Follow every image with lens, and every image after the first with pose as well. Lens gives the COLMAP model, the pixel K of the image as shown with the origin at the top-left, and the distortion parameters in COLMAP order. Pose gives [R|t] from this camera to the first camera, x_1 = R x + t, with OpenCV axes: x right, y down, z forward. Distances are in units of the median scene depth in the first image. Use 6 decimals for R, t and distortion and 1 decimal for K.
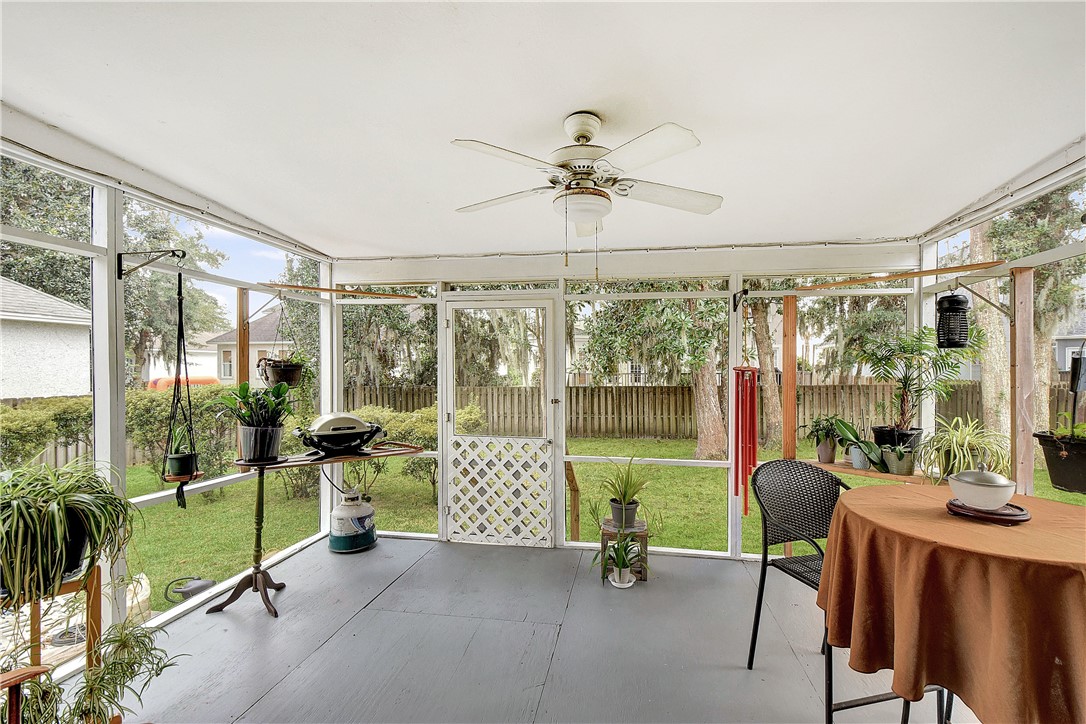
lens RADIAL K [[483.1, 0, 555.8], [0, 483.1, 367.5], [0, 0, 1]] dist [-0.000433, -0.000156]
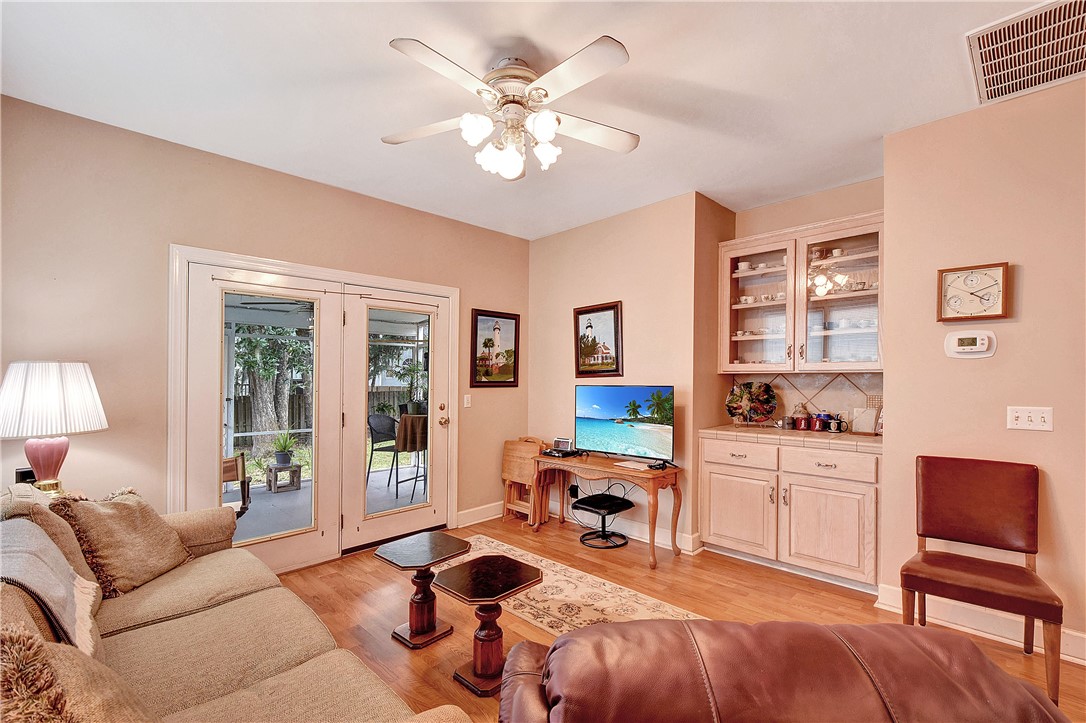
lens RADIAL K [[483.1, 0, 555.8], [0, 483.1, 367.0], [0, 0, 1]] dist [-0.000433, -0.000156]
pose [[0.587476, 0.017539, 0.809051, -0.230191], [0.002762, 0.999716, -0.023677, 0.001292], [-0.809237, 0.016144, 0.587261, -0.283231]]
